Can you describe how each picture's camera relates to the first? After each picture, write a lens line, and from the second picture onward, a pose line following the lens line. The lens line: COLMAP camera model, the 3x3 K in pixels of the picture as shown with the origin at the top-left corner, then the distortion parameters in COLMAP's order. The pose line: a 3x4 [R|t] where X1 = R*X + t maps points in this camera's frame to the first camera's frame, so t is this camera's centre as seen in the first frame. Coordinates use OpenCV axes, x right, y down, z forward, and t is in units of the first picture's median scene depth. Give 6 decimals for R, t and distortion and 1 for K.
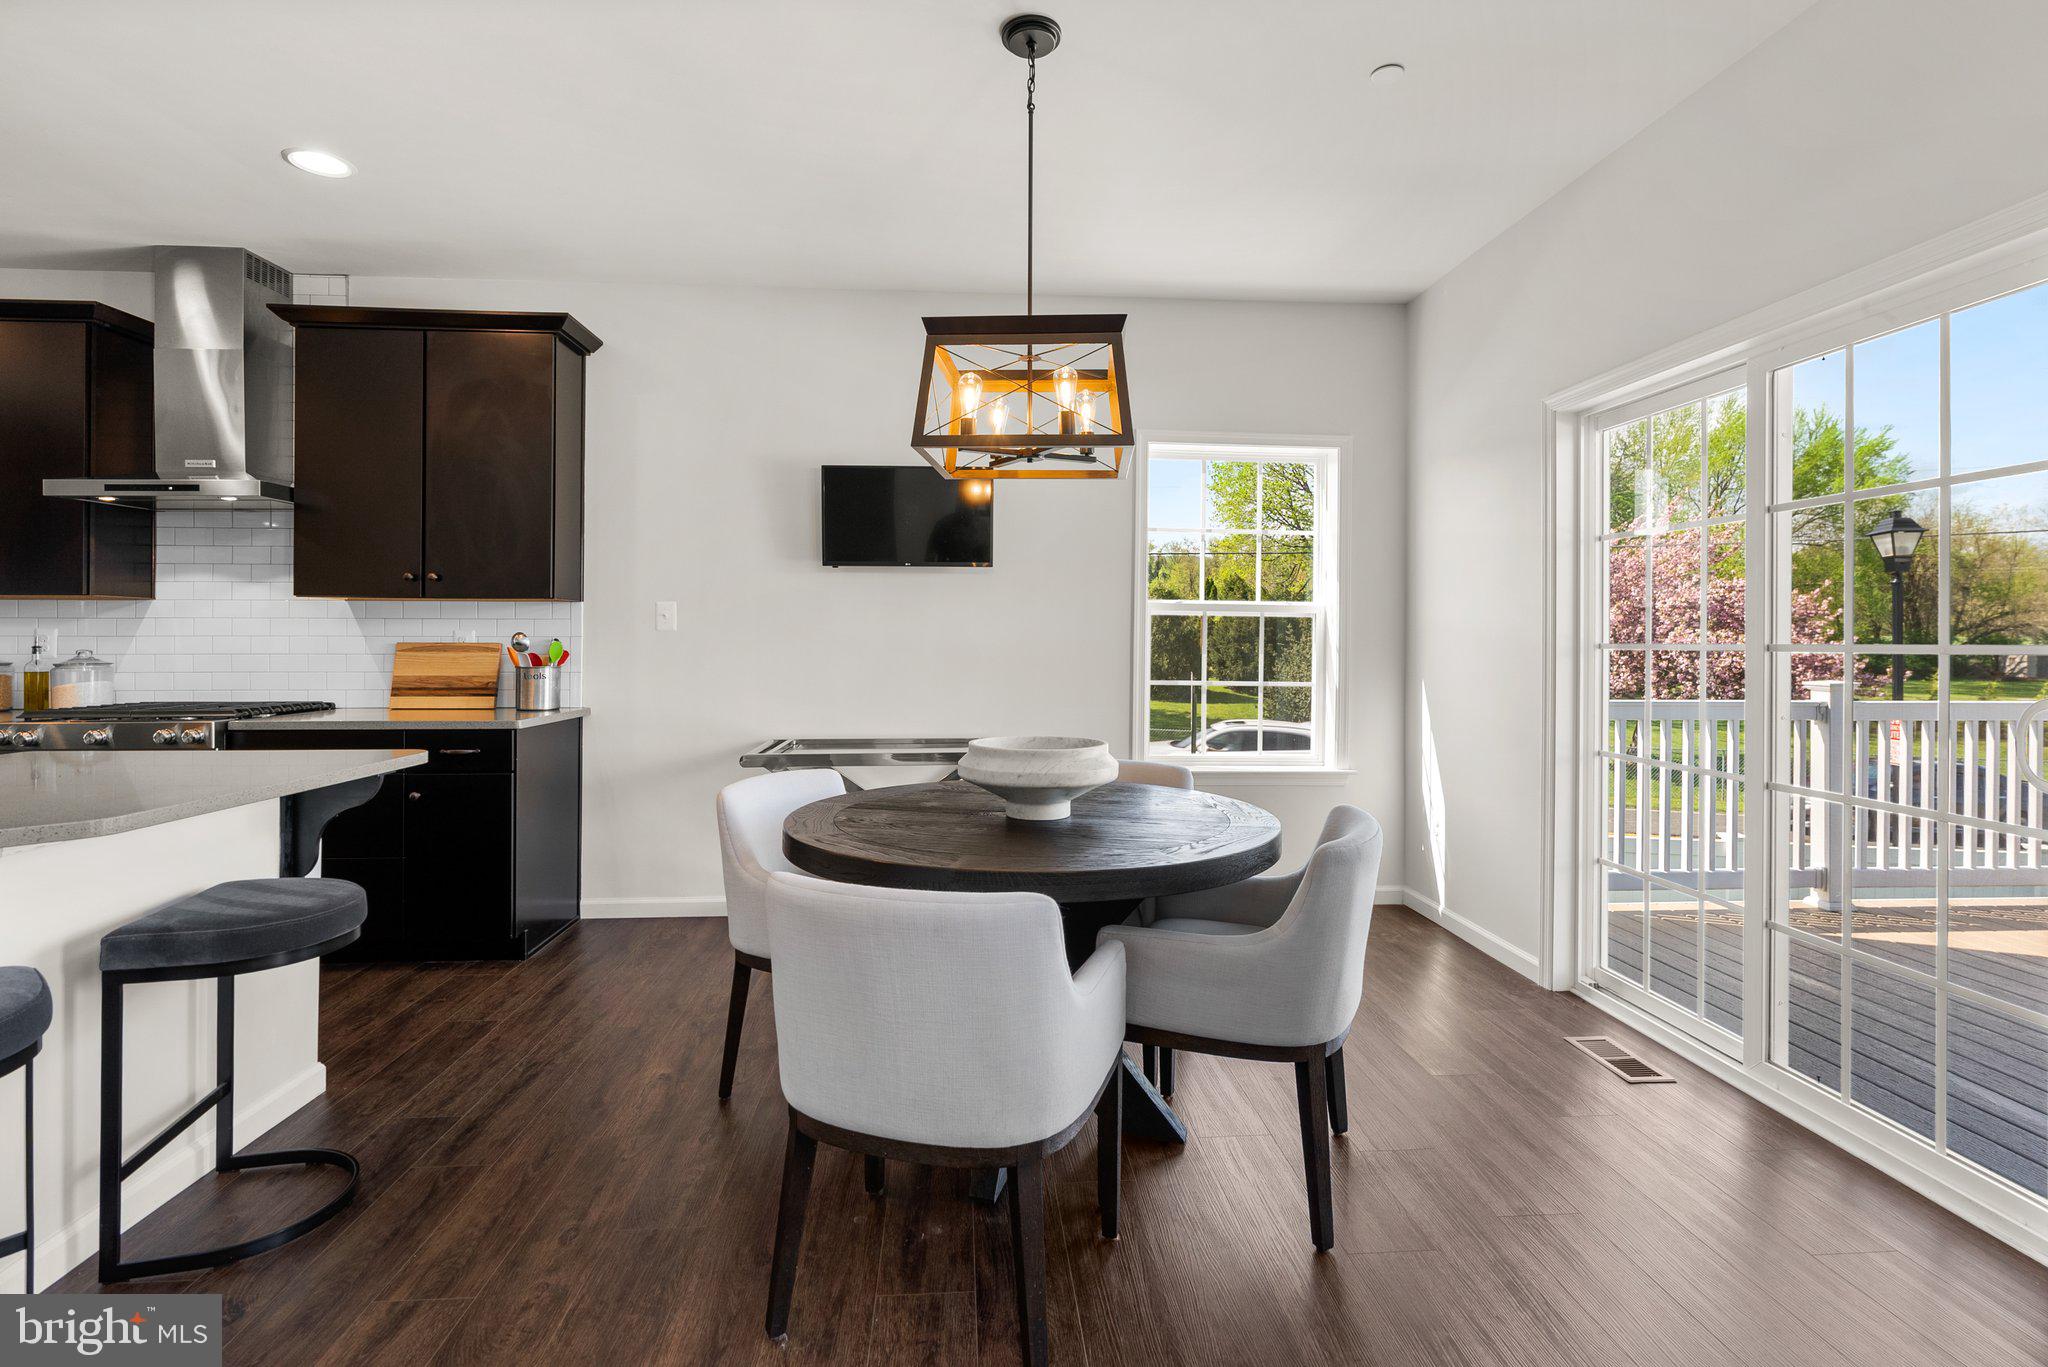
lens RADIAL K [[927.0, 0, 1018.3], [0, 927.0, 643.5], [0, 0, 1]] dist [-0.013476, 0.004375]
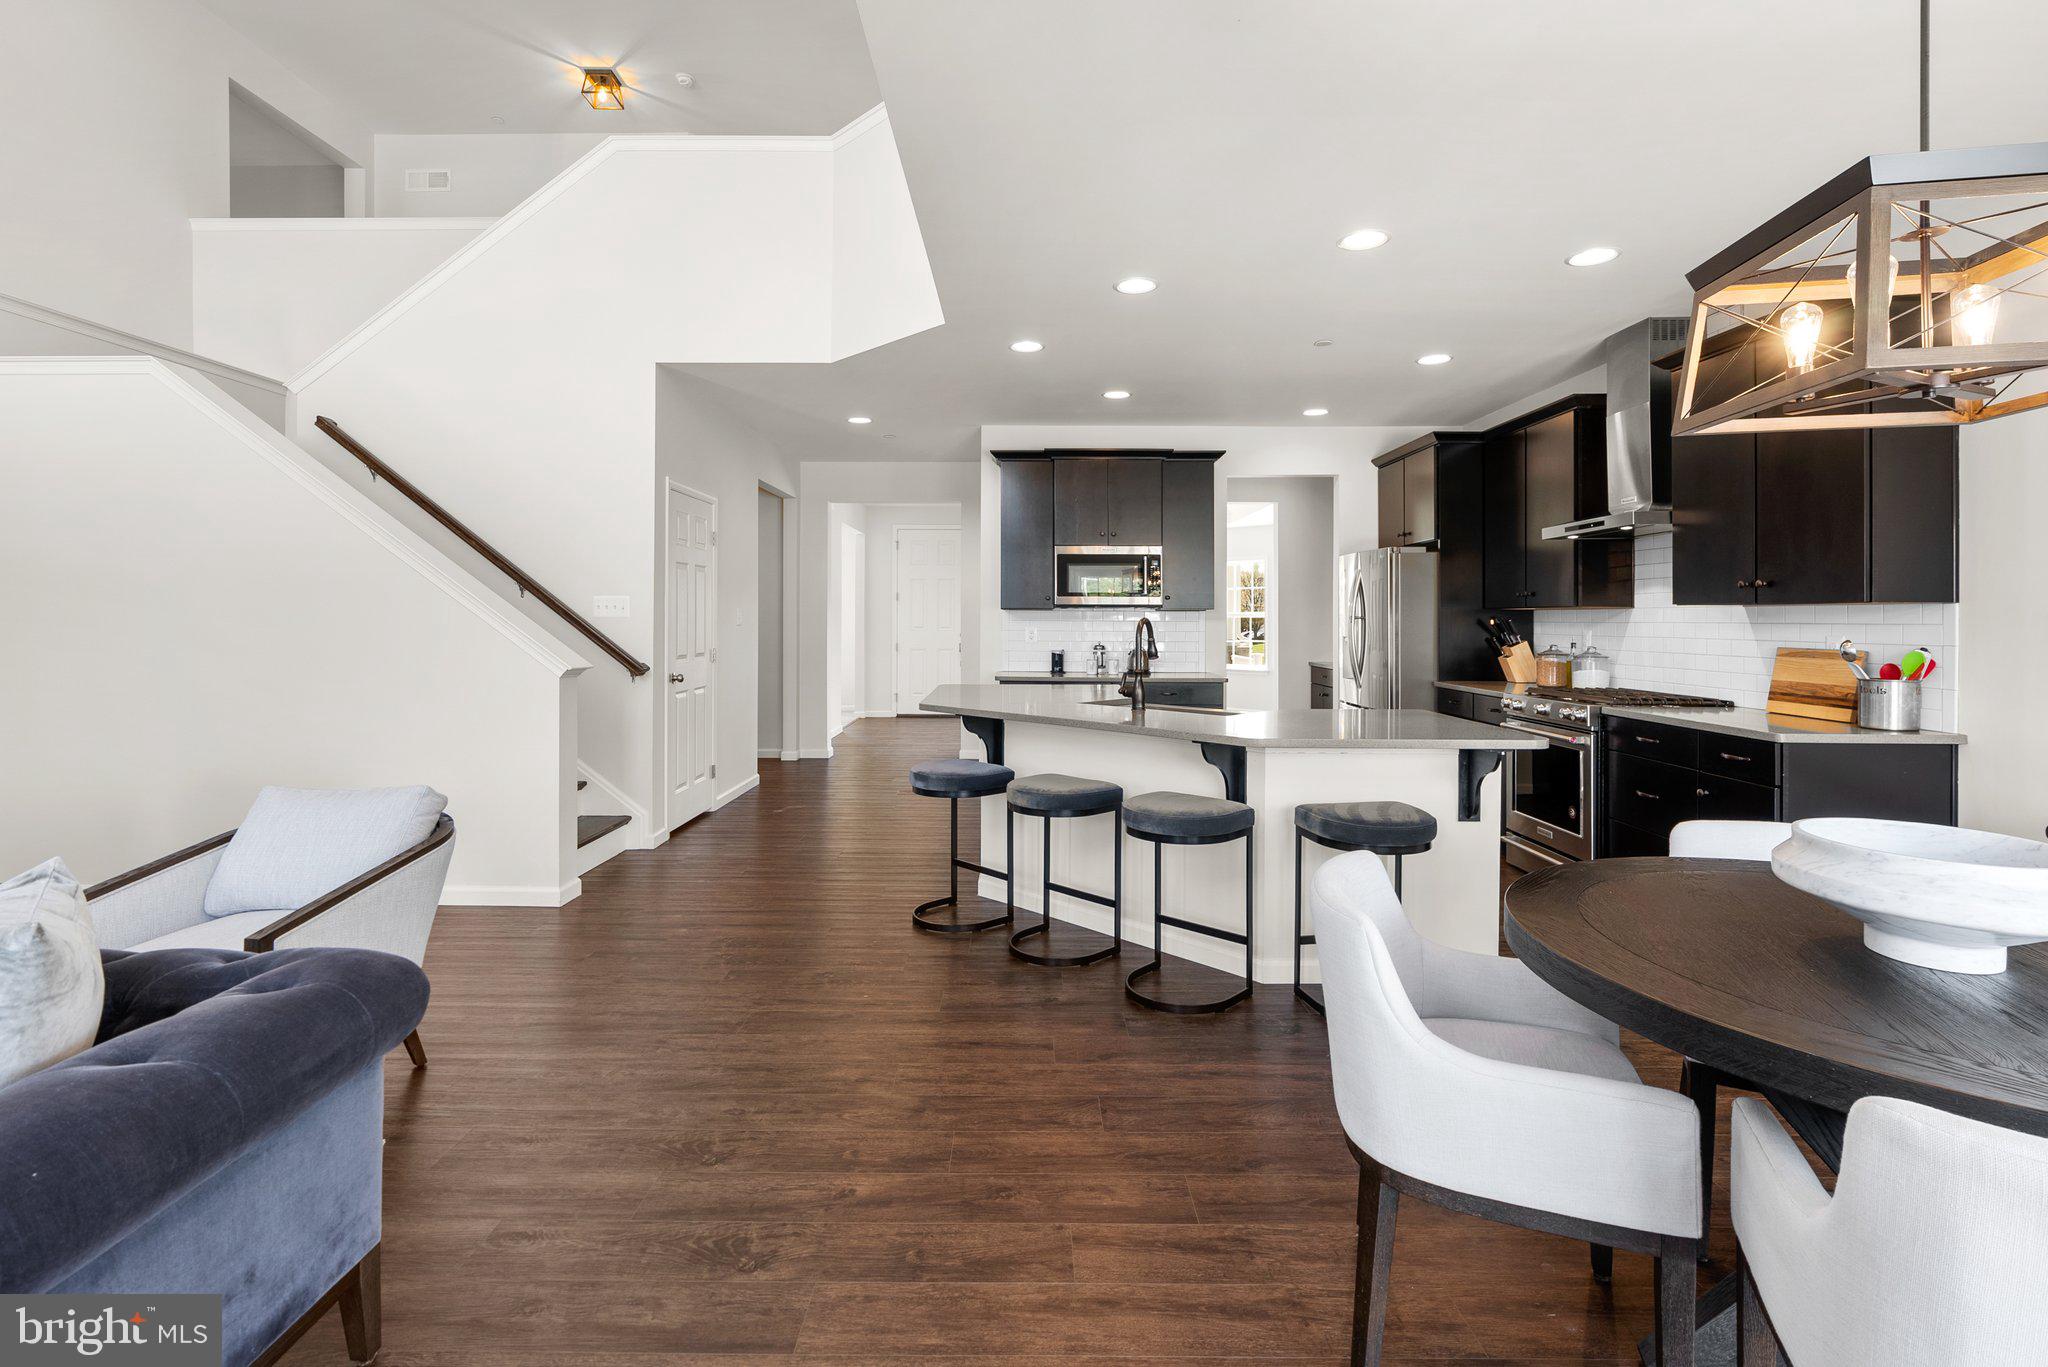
lens RADIAL K [[927.0, 0, 1015.1], [0, 927.0, 618.8], [0, 0, 1]] dist [-0.013476, 0.004375]
pose [[-0.089929, -0.003267, -0.995943, 0.409952], [-0.006041, 0.999978, -0.002735, -0.024405], [0.995930, 0.005771, -0.089947, 0.267463]]
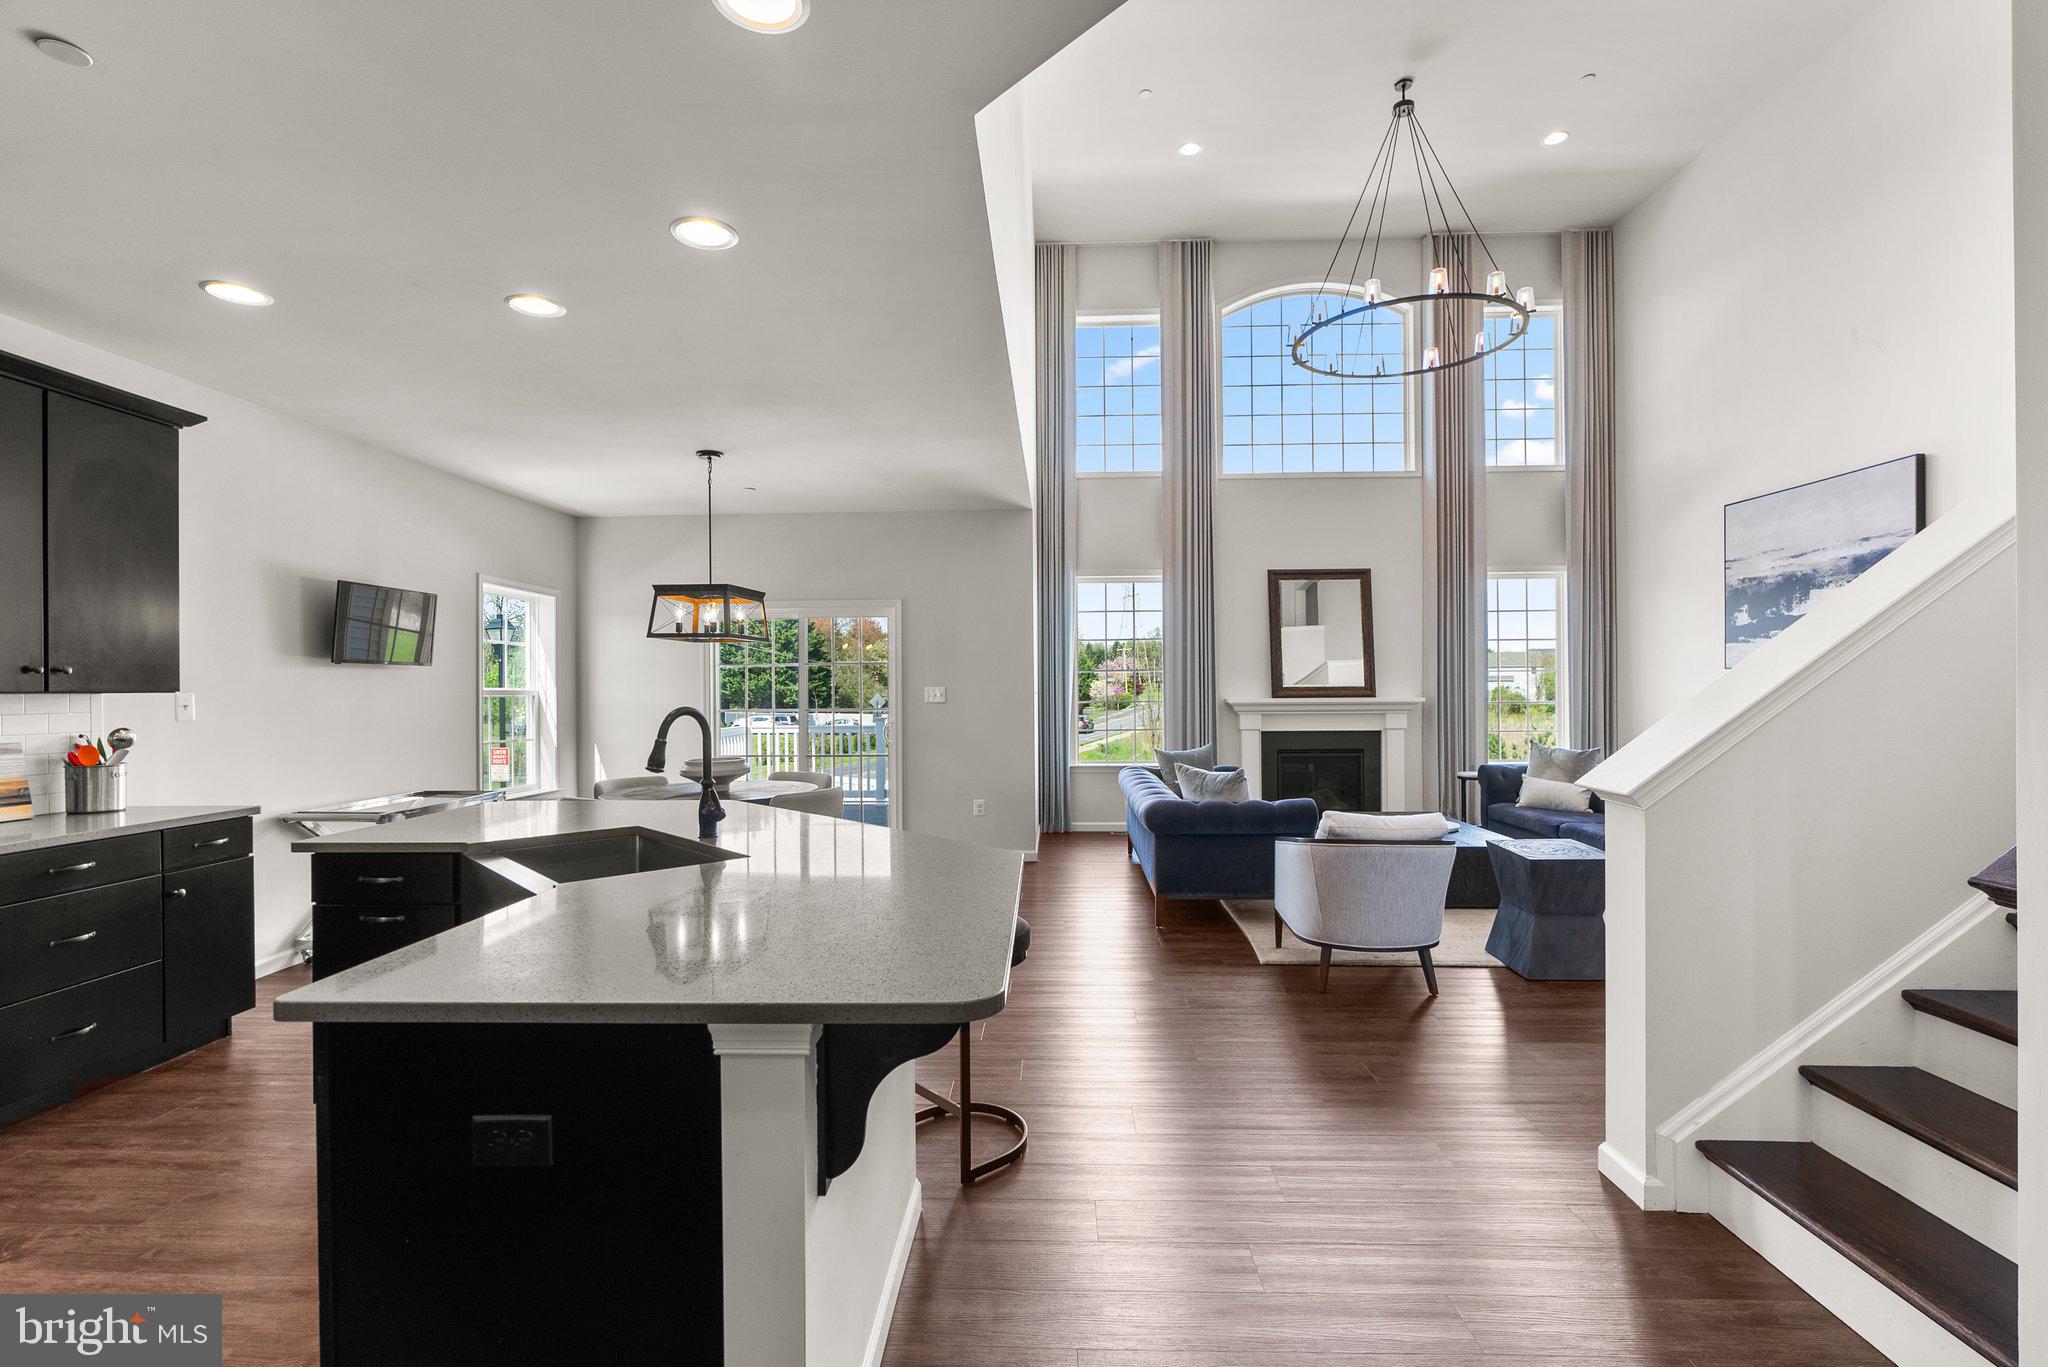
lens RADIAL K [[927.0, 0, 1015.7], [0, 927.0, 685.7], [0, 0, 1]] dist [-0.013476, 0.004375]
pose [[0.113785, -0.000439, 0.993505, -1.346016], [0.012450, 0.999922, -0.000984, -0.041843], [-0.993427, 0.012481, 0.113782, -0.024121]]
